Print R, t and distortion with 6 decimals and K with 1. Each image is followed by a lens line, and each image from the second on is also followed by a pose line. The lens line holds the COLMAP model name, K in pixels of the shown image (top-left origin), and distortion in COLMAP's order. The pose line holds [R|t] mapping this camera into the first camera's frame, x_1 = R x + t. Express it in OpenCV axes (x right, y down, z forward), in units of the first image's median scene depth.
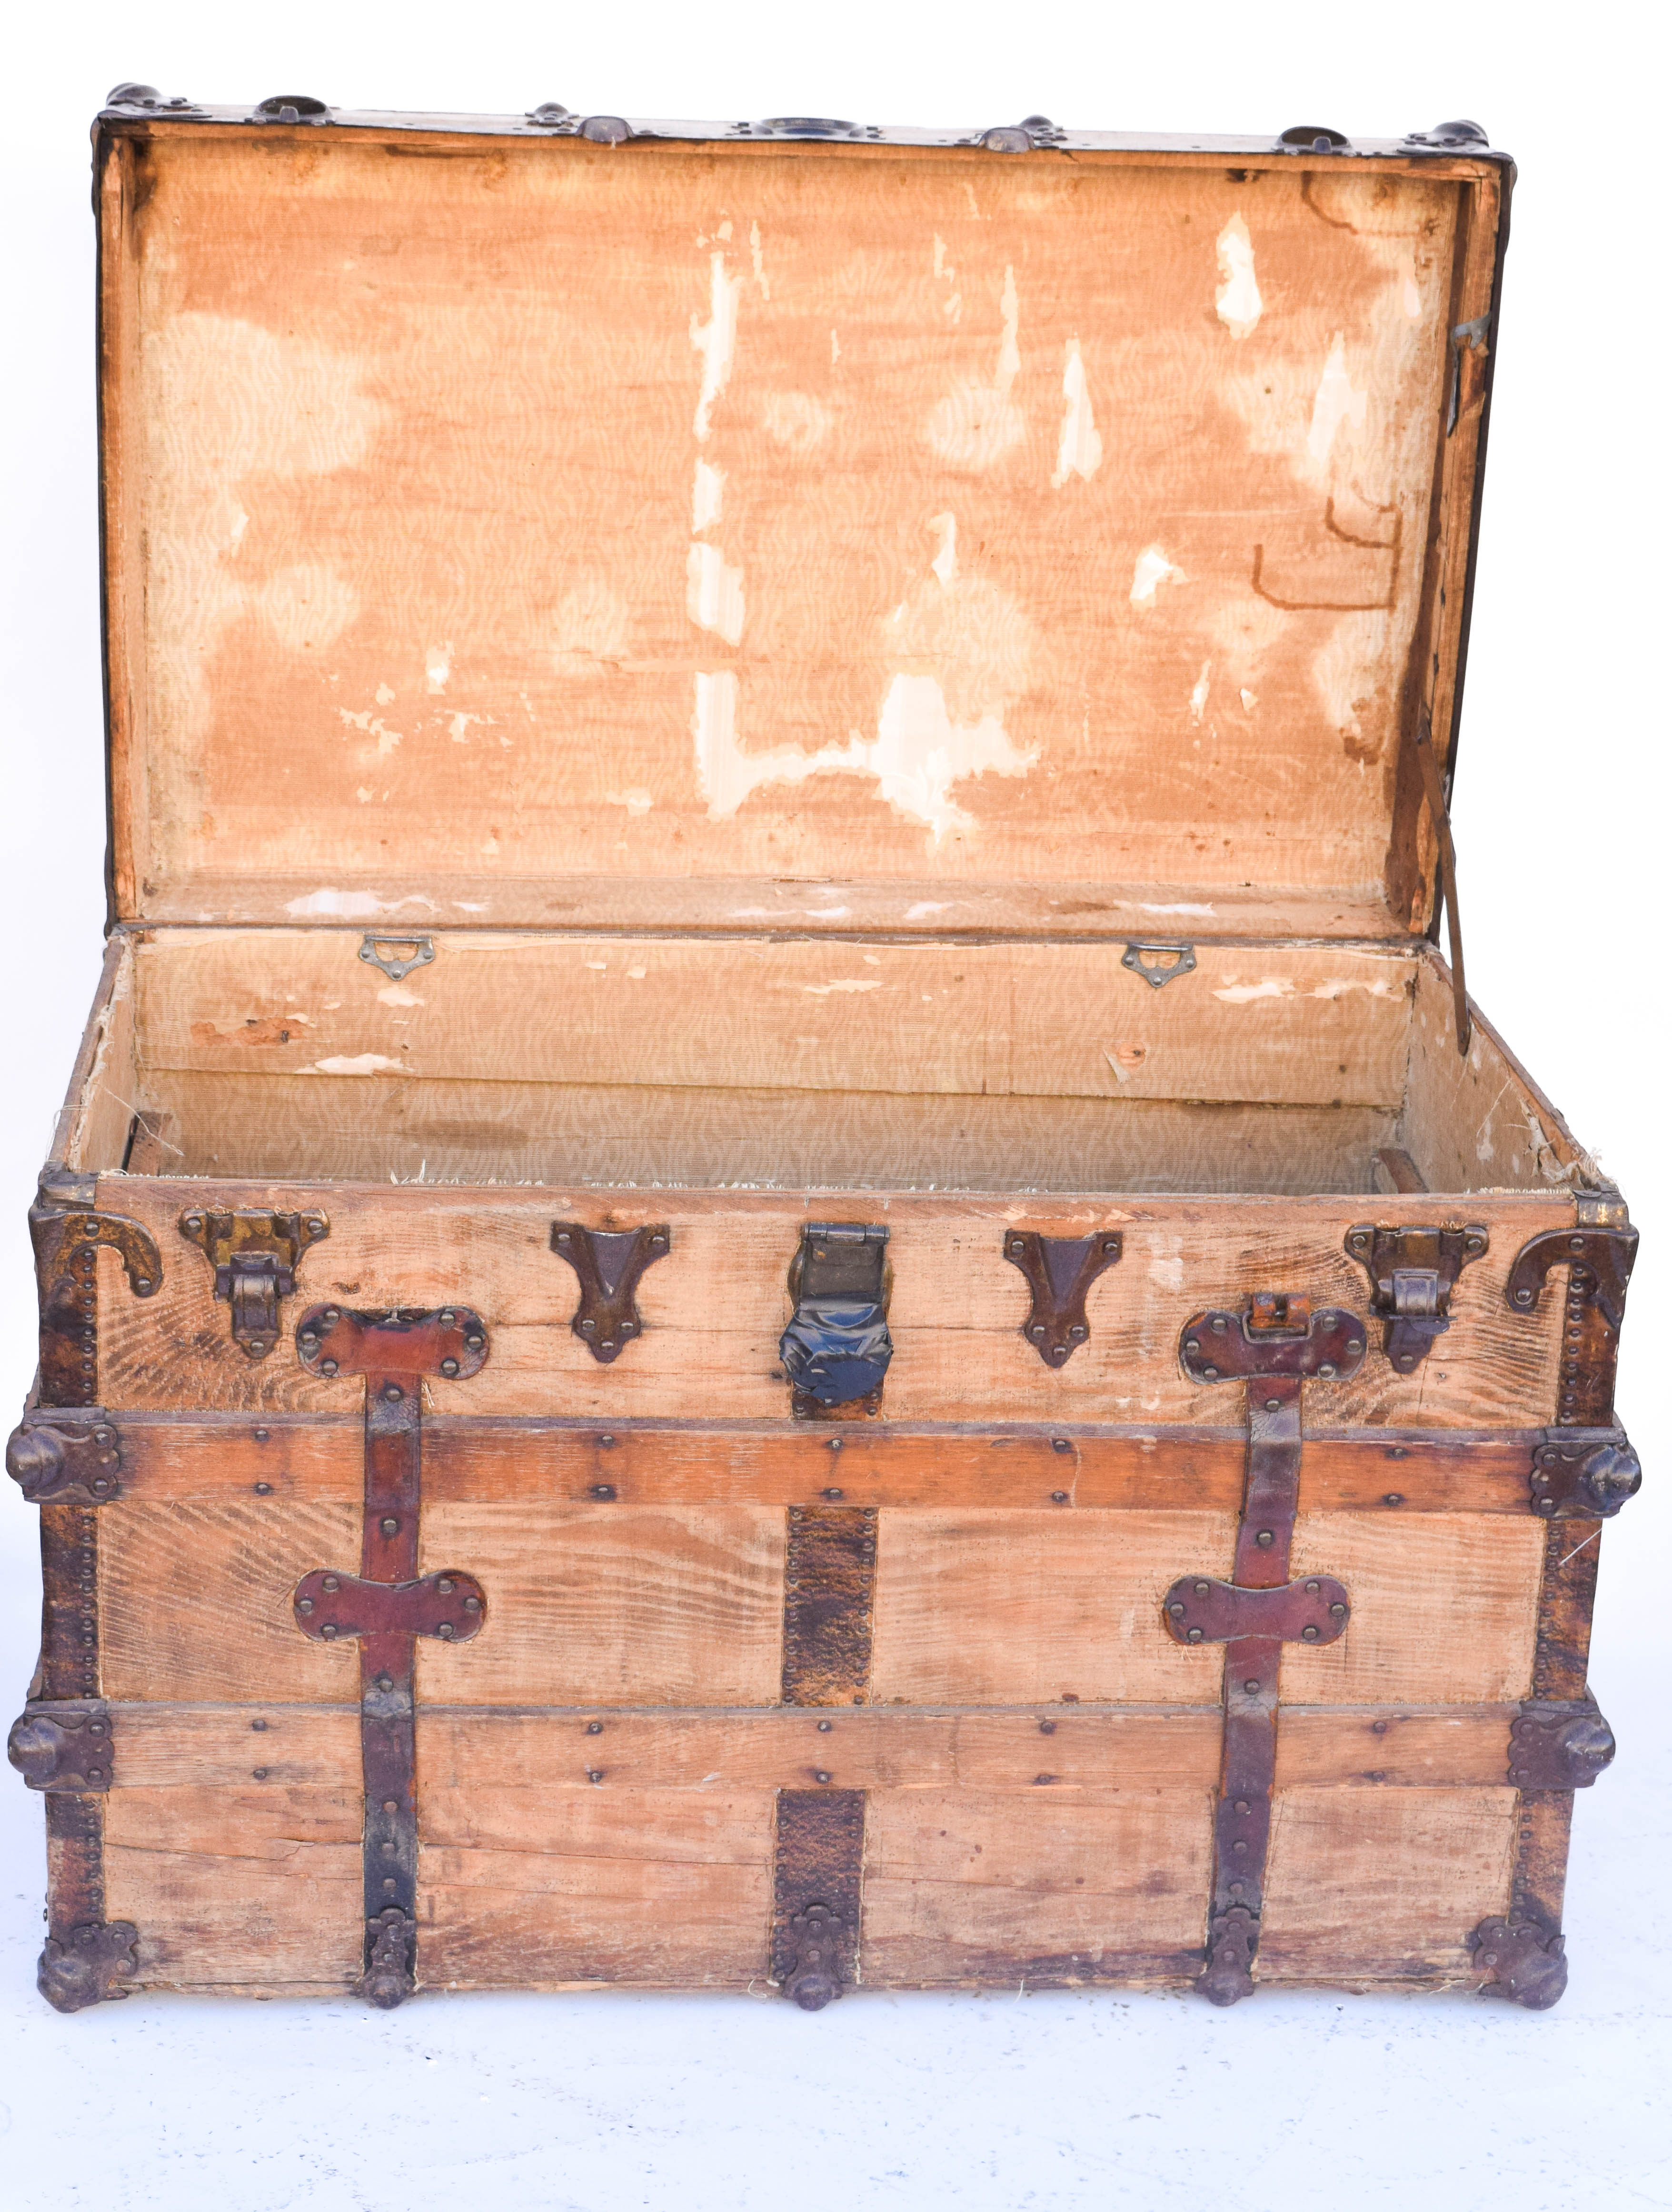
lens RADIAL K [[4575.0, 0, 836.0], [0, 4575.0, 1106.0], [0, 0, 1]] dist [-0.021888, 0.038816]
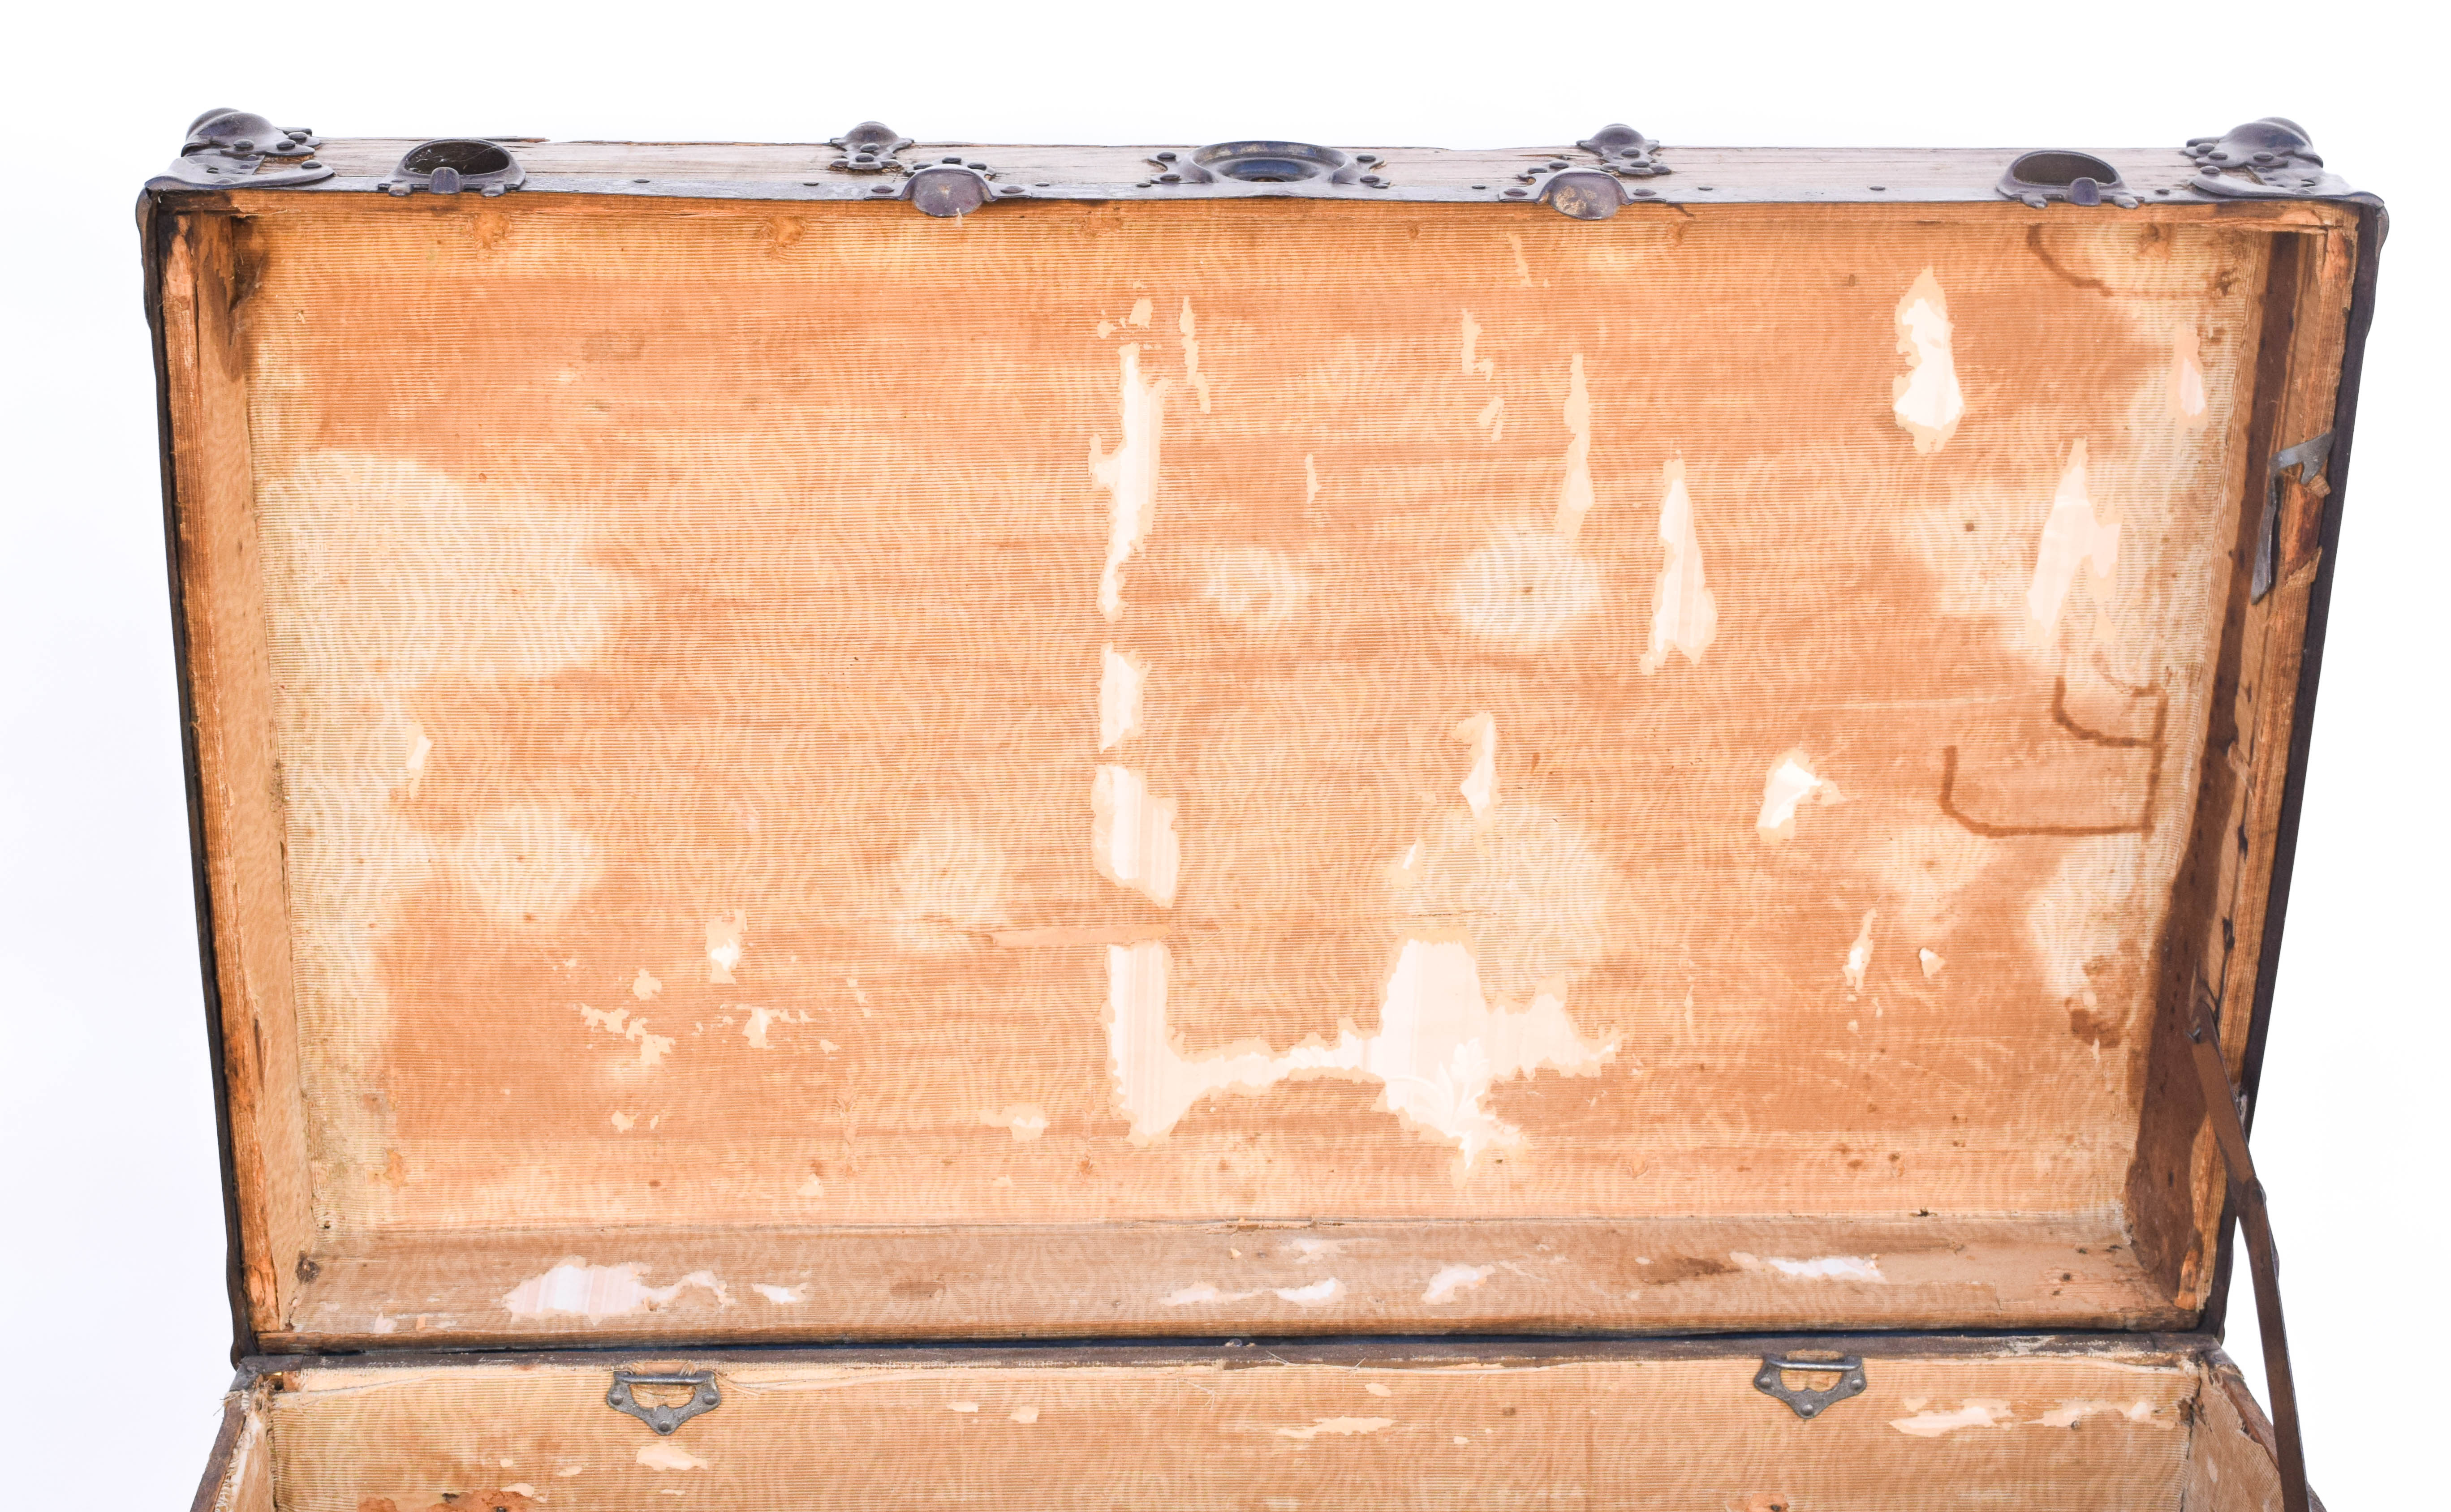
lens RADIAL K [[3985.8, 0, 1149.5], [0, 3985.8, 666.7], [0, 0, 1]] dist [-0.032442, 0.099301]
pose [[0.999415, -0.013388, -0.031456, -0.005670], [0.013831, 0.999808, 0.013905, -0.144780], [0.031263, -0.014332, 0.999408, 0.419631]]
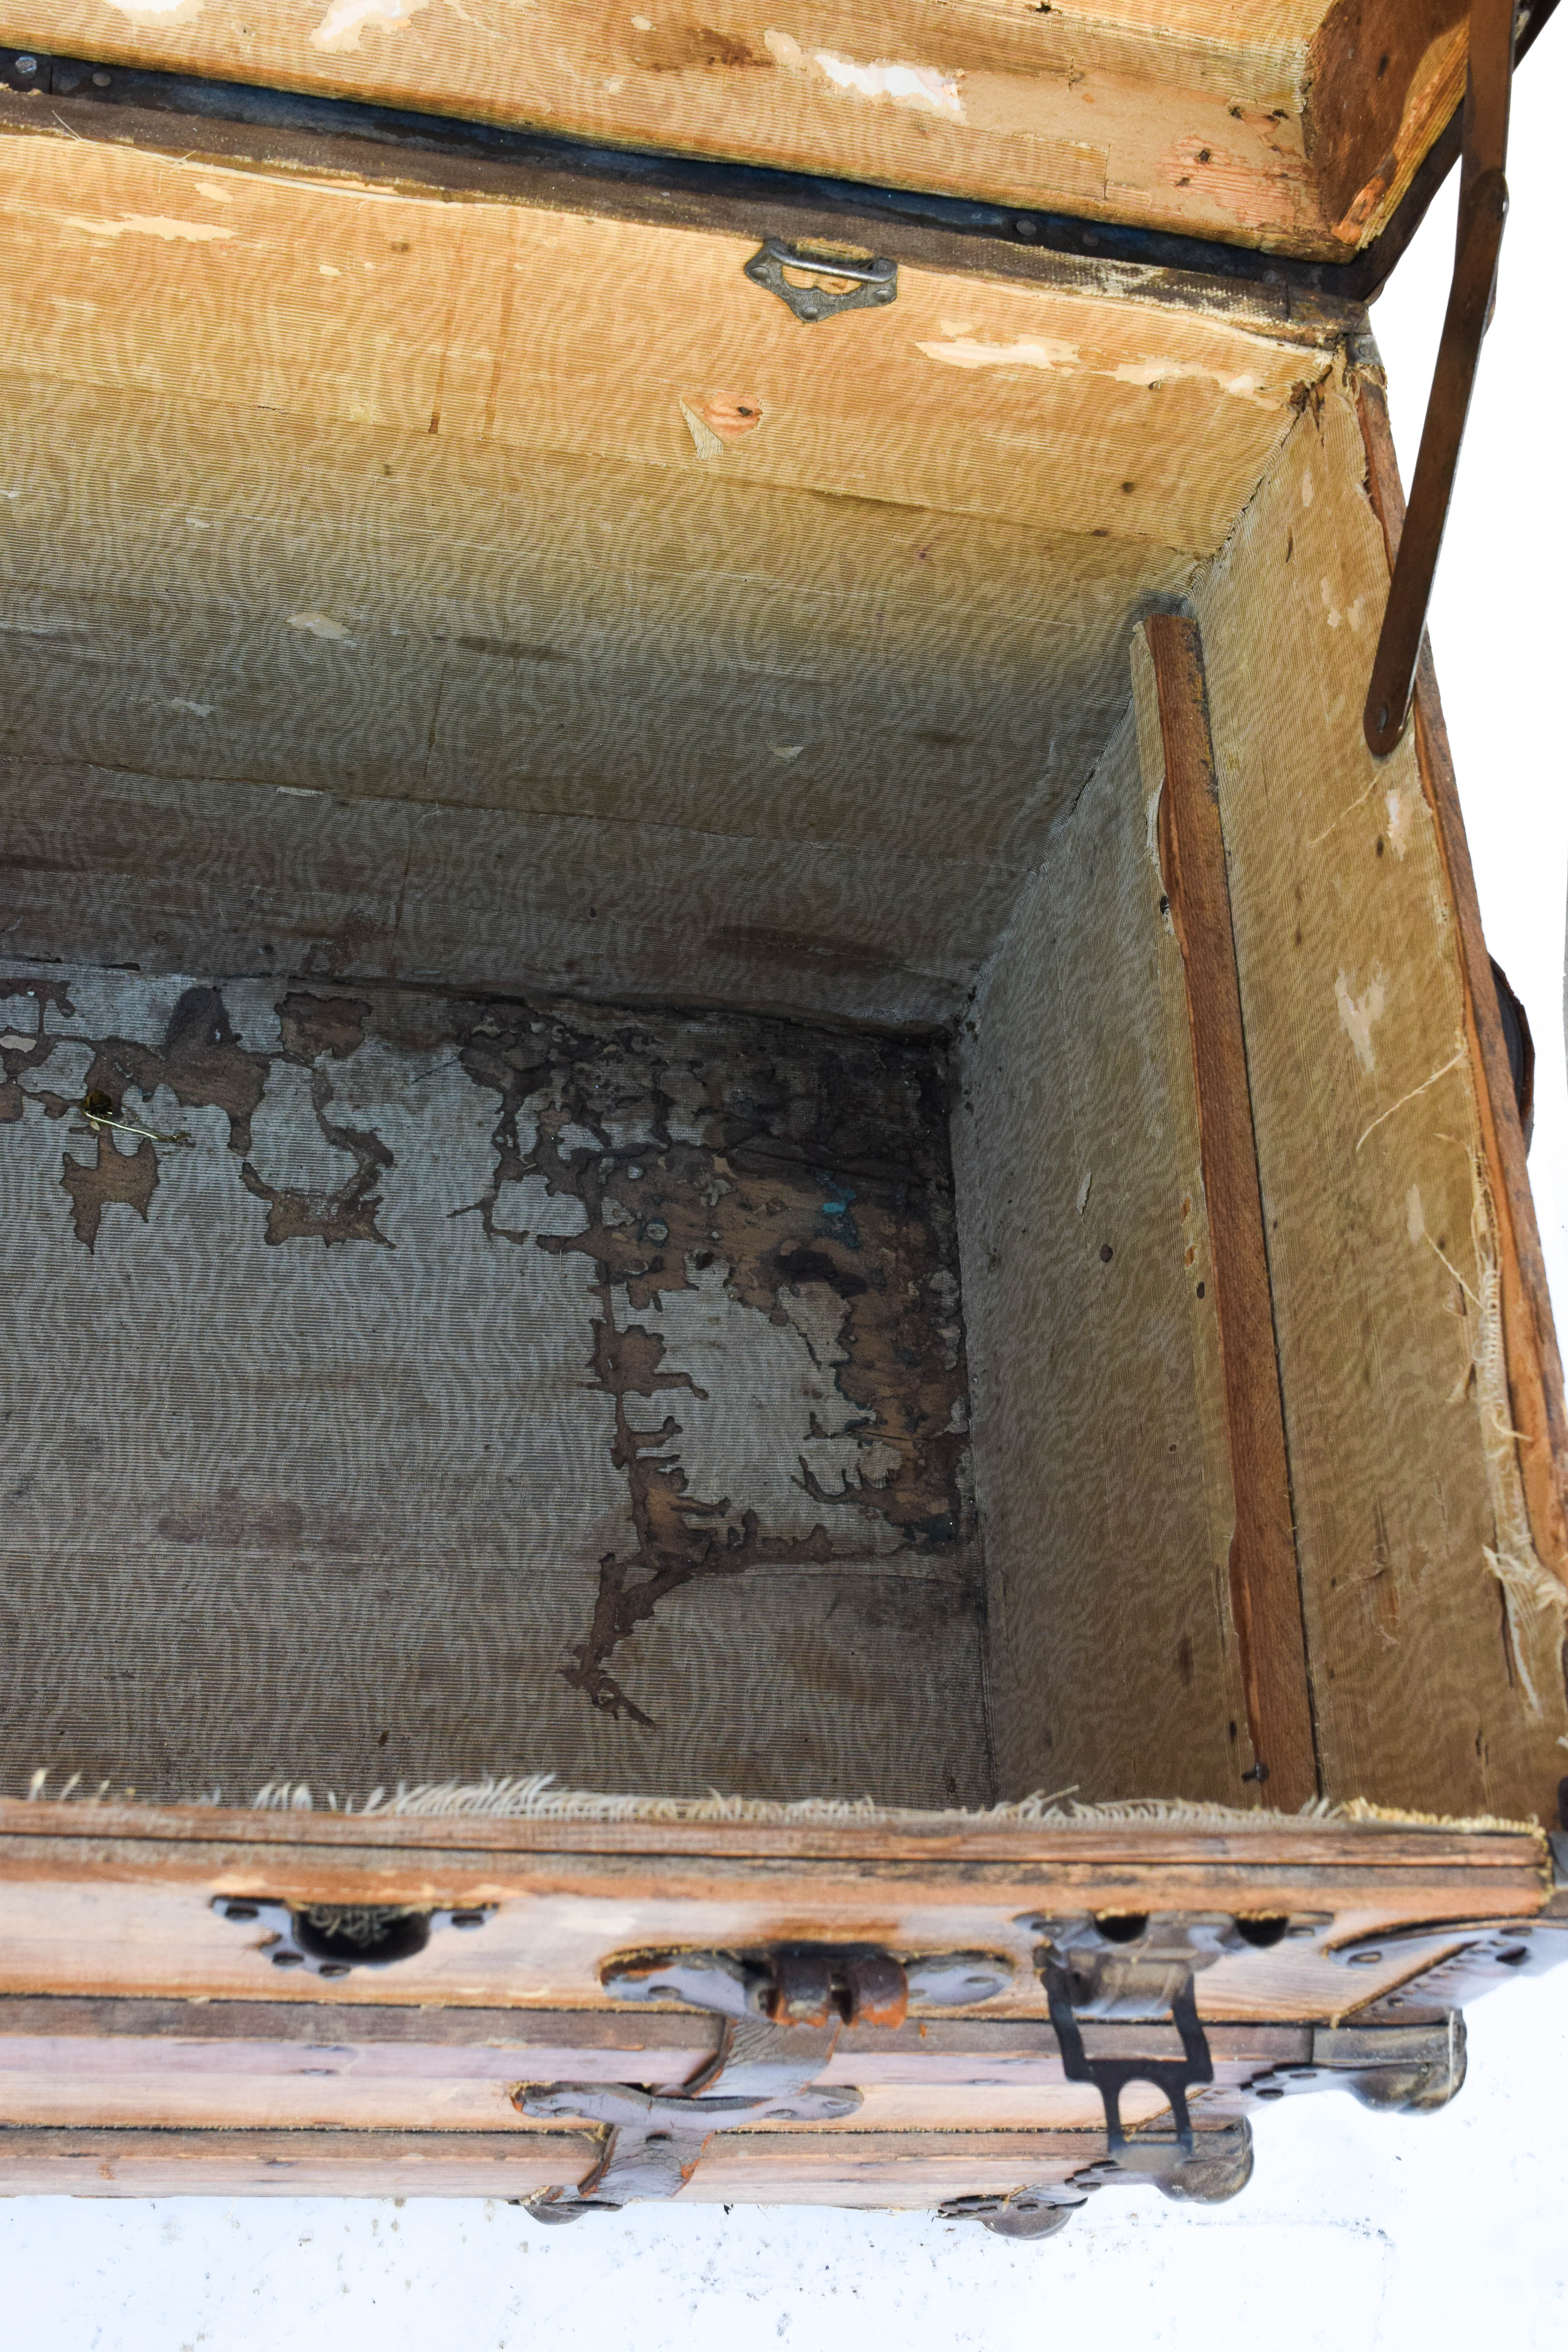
lens RADIAL K [[2877.3, 0, 784.0], [0, 2877.3, 1176.0], [0, 0, 1]] dist [-0.029344, -0.017178]
pose [[0.980878, 0.127851, 0.146741, 0.034546], [-0.193742, 0.713168, 0.673688, -0.166719], [-0.018519, -0.689236, 0.724301, 0.715638]]
